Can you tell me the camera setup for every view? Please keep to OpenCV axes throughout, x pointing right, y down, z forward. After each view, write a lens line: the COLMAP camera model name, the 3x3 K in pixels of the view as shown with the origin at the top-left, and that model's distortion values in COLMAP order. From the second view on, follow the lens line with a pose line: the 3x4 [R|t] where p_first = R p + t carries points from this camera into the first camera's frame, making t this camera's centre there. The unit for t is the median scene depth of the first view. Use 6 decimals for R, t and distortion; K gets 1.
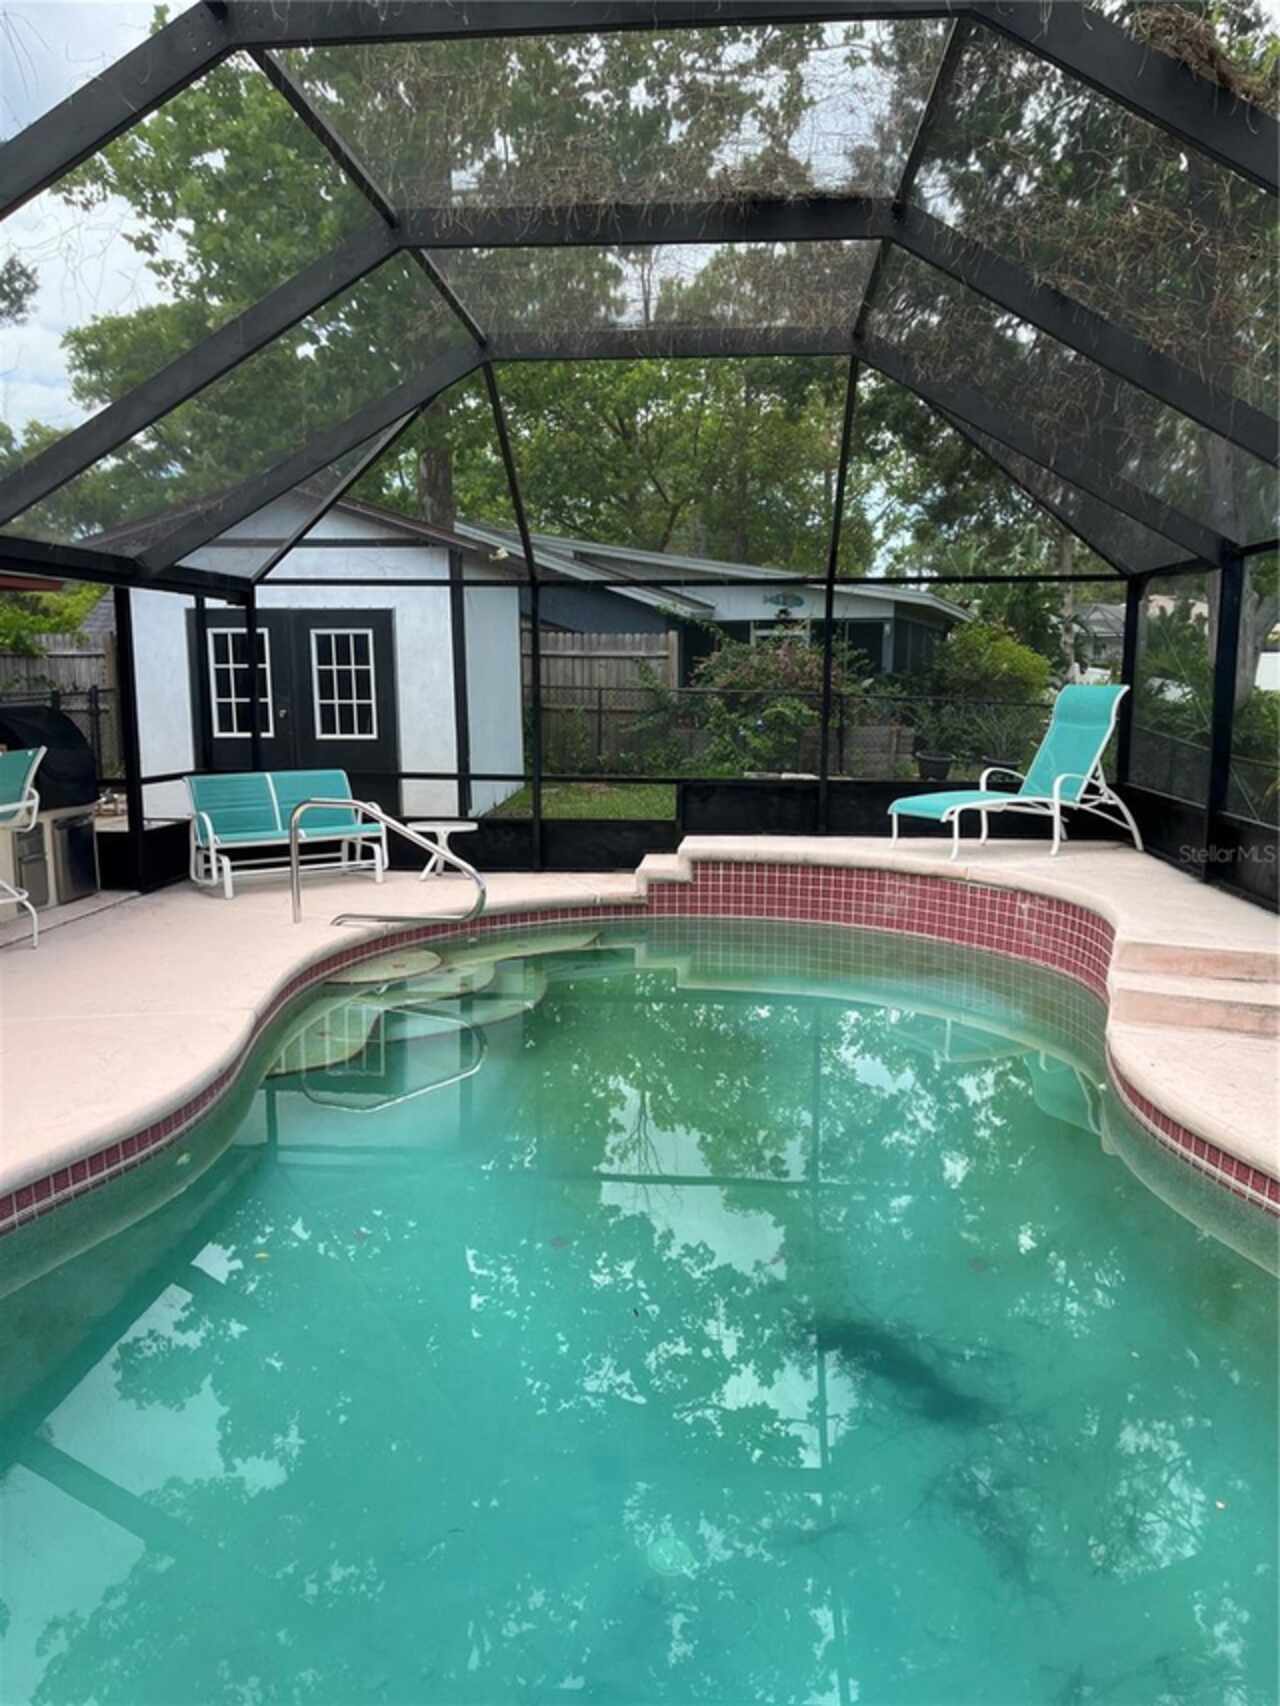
lens RADIAL K [[1314.5, 0, 642.1], [0, 1314.5, 858.6], [0, 0, 1]] dist [0.079758, -0.066262]
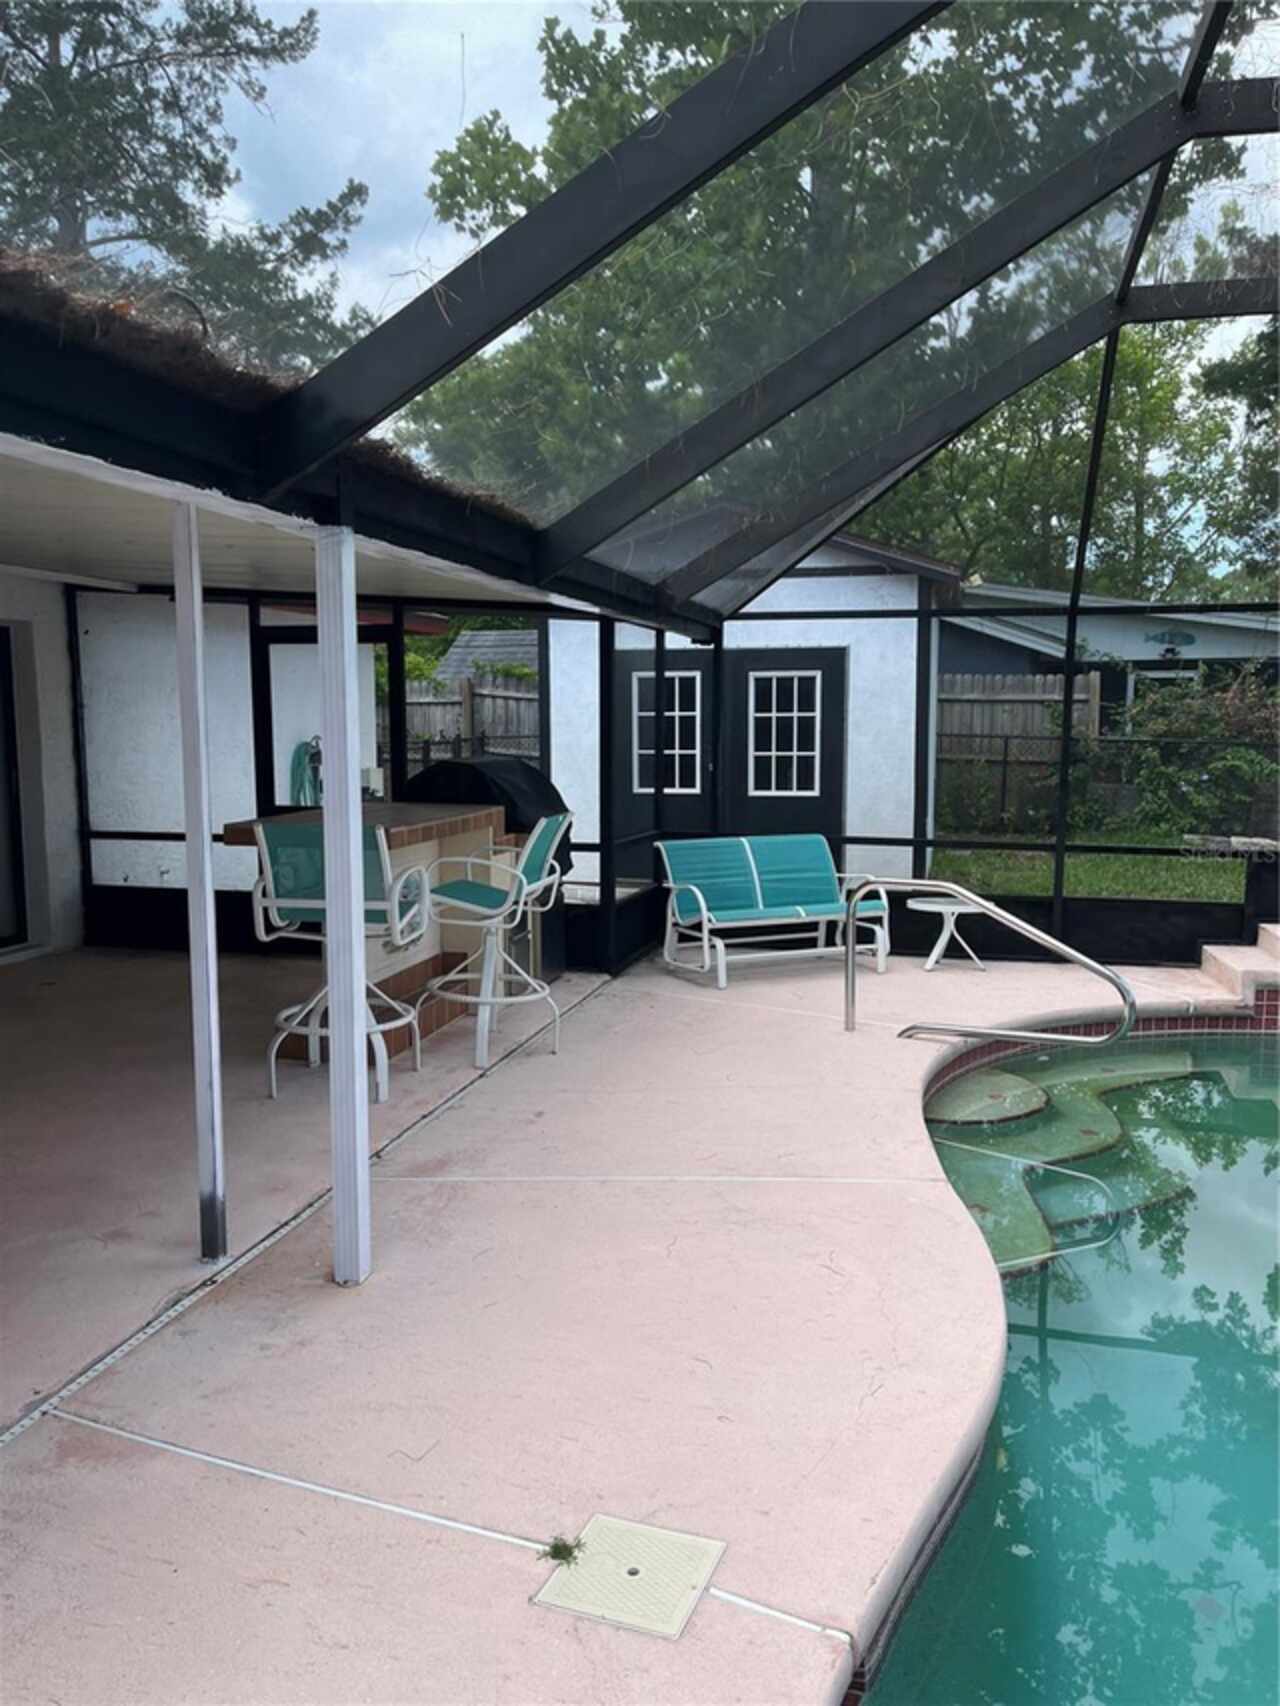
lens RADIAL K [[1314.5, 0, 646.8], [0, 1314.5, 862.2], [0, 0, 1]] dist [0.079758, -0.066262]
pose [[0.987957, 0.018925, -0.153569, -0.178282], [-0.023836, 0.999260, -0.030202, -0.018189], [0.152883, 0.033498, 0.987676, 0.126208]]
